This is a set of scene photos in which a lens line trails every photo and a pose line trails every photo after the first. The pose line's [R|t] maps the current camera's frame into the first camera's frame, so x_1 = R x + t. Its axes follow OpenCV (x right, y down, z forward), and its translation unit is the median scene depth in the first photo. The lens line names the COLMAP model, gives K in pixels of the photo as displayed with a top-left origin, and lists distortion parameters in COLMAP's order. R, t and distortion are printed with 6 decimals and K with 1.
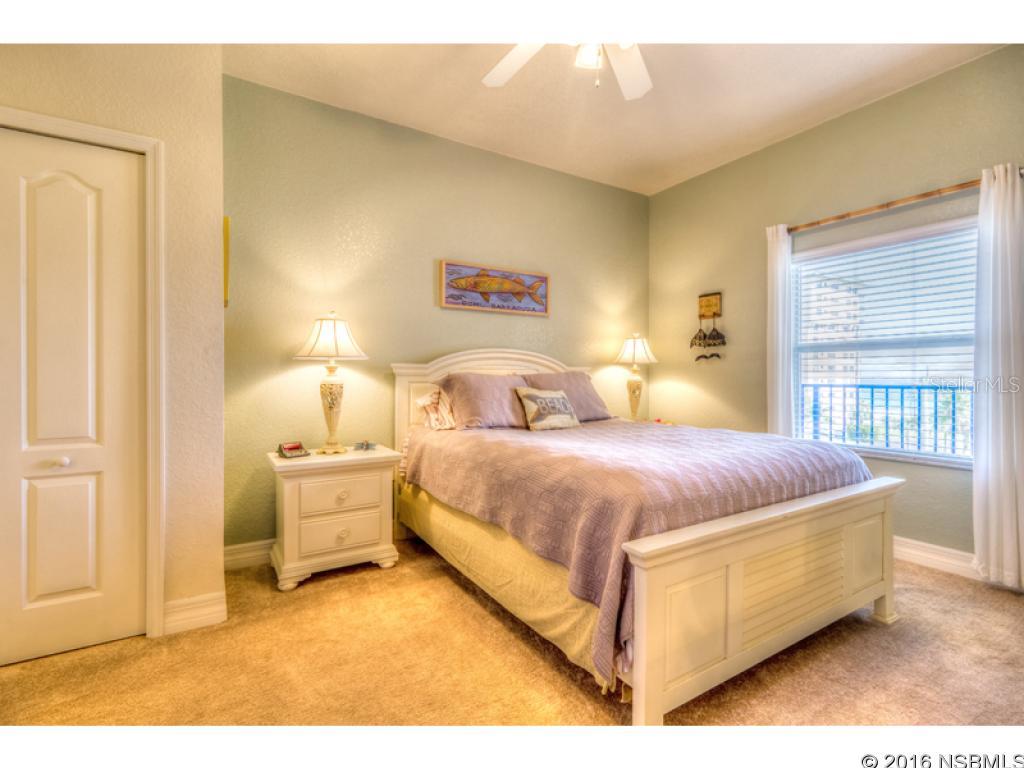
lens RADIAL K [[476.2, 0, 515.2], [0, 476.2, 384.2], [0, 0, 1]] dist [0.000282, 0.001957]
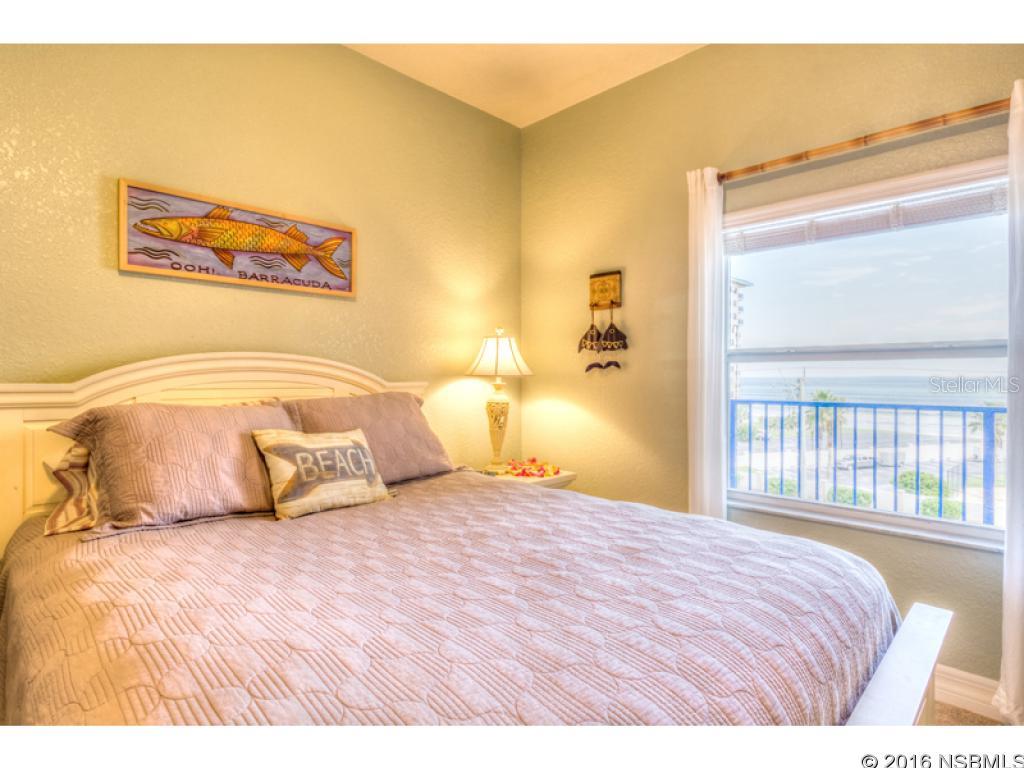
lens RADIAL K [[536.7, 0, 511.4], [0, 536.7, 384.9], [0, 0, 1]] dist [-0.000759, 0.000172]
pose [[0.974770, -0.002097, 0.223203, 0.121385], [0.001506, 0.999995, 0.002818, -0.037347], [-0.223207, -0.002411, 0.974768, 0.322864]]
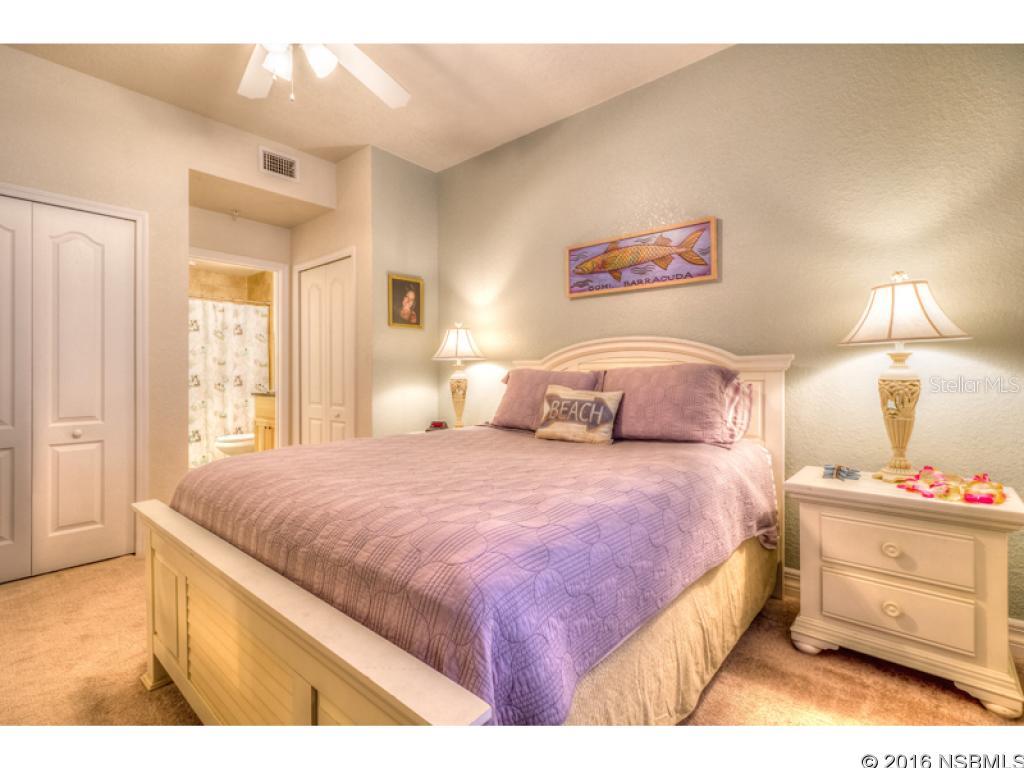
lens RADIAL K [[476.2, 0, 510.2], [0, 476.2, 378.4], [0, 0, 1]] dist [0.000282, 0.001957]
pose [[0.287918, 0.011235, -0.957589, 0.675744], [-0.005119, 0.999935, 0.010193, -0.011978], [0.957641, 0.001967, 0.287957, 0.588988]]
